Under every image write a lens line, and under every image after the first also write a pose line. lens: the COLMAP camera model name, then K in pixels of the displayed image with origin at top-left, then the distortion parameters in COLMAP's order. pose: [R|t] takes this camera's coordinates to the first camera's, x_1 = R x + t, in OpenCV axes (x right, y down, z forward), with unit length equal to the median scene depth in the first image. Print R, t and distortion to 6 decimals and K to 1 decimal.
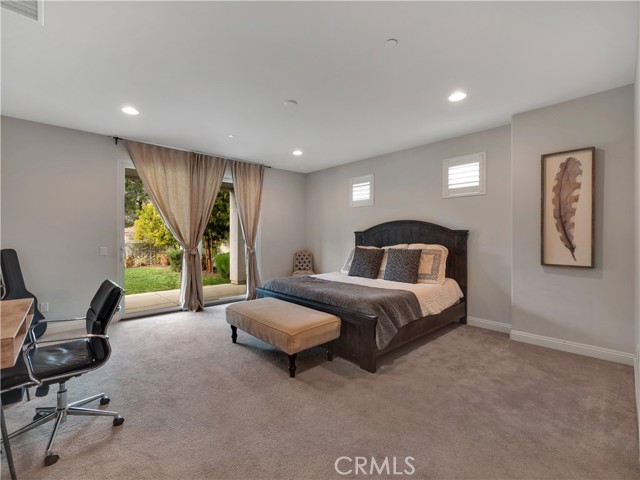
lens RADIAL K [[284.3, 0, 323.0], [0, 284.3, 240.9], [0, 0, 1]] dist [0.000217, 0.000006]
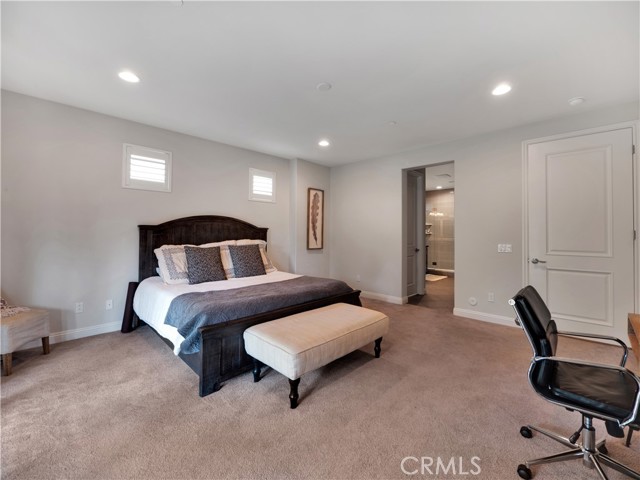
lens RADIAL K [[270.5, 0, 319.8], [0, 270.5, 232.5], [0, 0, 1]] dist [0.000051, 0.000030]
pose [[-0.037220, 0.005532, 0.999292, -0.765834], [0.011881, 0.999916, -0.005093, -0.008769], [-0.999236, 0.011683, -0.037283, 0.824049]]
